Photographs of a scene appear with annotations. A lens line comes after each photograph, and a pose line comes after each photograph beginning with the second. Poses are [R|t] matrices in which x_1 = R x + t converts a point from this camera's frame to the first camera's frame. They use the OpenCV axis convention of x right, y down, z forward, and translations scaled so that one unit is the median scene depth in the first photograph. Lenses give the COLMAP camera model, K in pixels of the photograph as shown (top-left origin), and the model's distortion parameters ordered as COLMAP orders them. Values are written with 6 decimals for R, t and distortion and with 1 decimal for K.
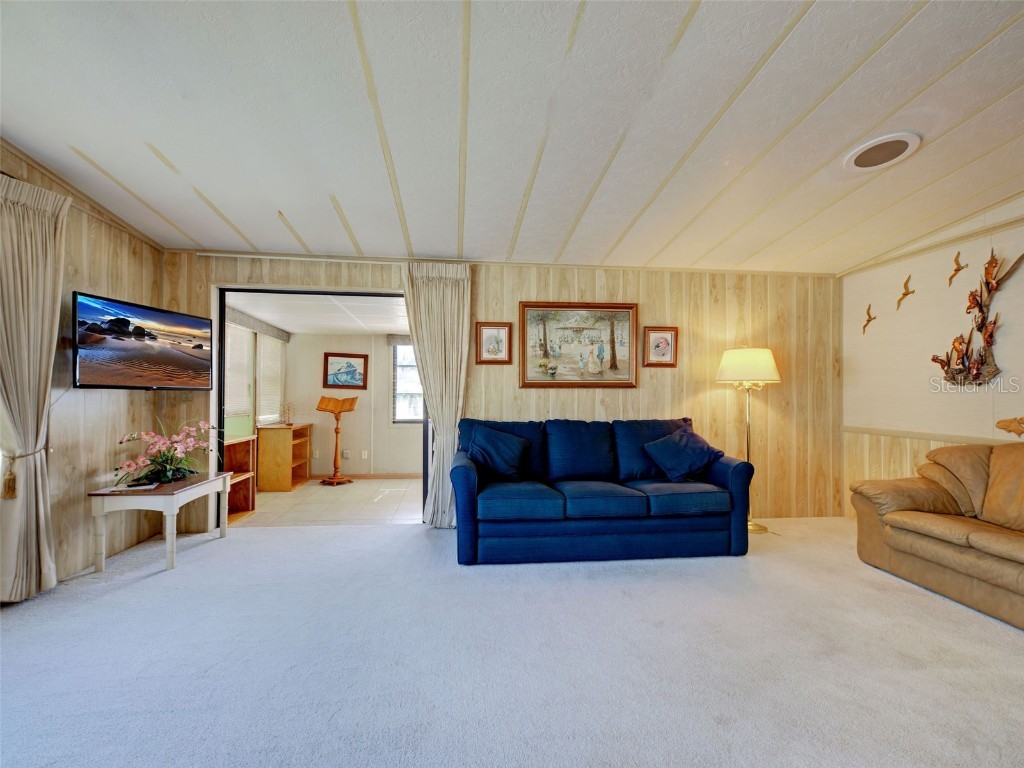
lens RADIAL K [[476.9, 0, 512.0], [0, 476.9, 384.0], [0, 0, 1]] dist [0.002858, 0.000357]
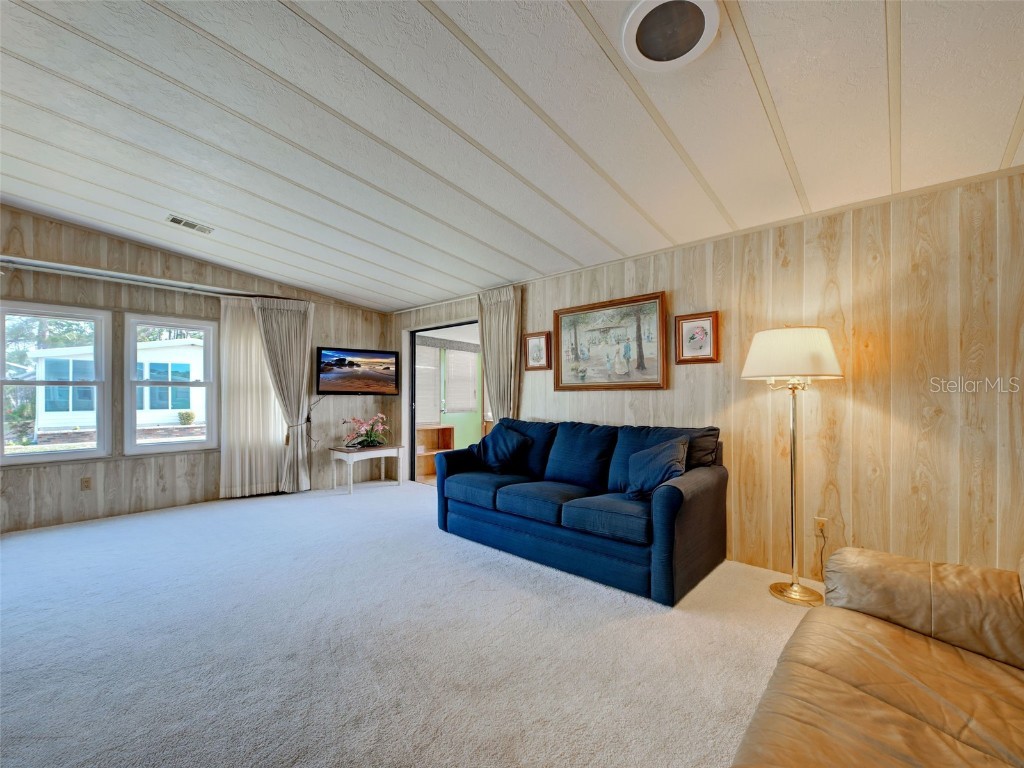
lens RADIAL K [[442.7, 0, 512.0], [0, 442.7, 384.0], [0, 0, 1]] dist [0.016564, -0.009225]
pose [[0.646079, -0.023583, -0.762906, 0.699895], [0.020787, 0.999695, -0.013299, 0.003546], [0.762988, -0.007267, 0.646372, 0.276759]]
